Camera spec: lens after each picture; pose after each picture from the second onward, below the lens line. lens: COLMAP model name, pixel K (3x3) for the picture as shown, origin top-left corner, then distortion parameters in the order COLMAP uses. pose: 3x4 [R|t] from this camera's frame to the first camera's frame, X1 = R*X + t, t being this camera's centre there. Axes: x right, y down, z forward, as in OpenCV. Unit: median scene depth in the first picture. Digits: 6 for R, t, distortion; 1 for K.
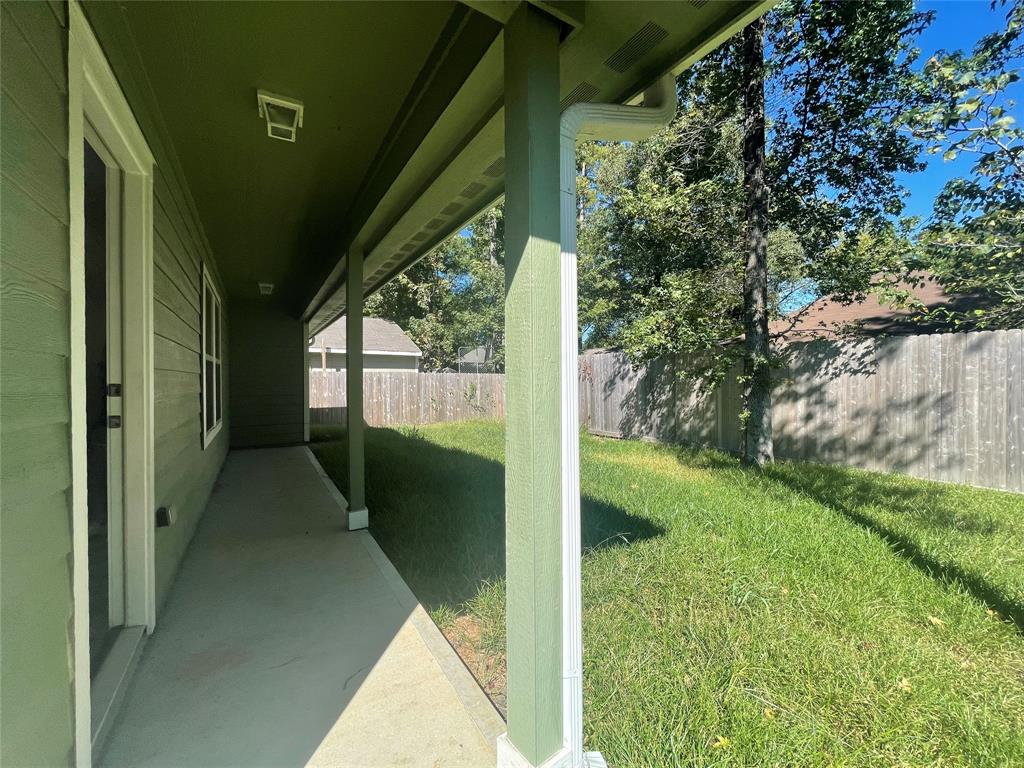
lens RADIAL K [[415.4, 0, 513.6], [0, 415.4, 381.0], [0, 0, 1]] dist [-0.000938, -0.000388]
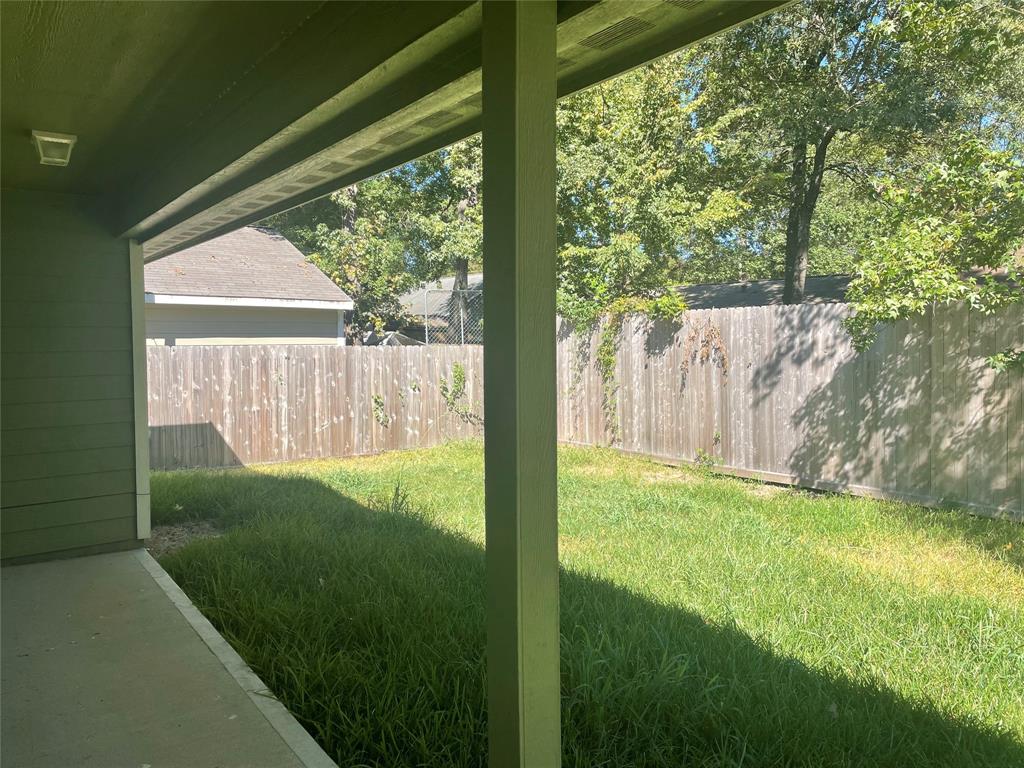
lens RADIAL K [[774.7, 0, 513.1], [0, 774.7, 380.7], [0, 0, 1]] dist [0.073075, -0.080776]
pose [[0.998191, -0.005229, 0.059897, -0.115857], [0.002433, 0.998908, 0.046649, -0.026145], [-0.060075, -0.046419, 0.997114, 0.138007]]
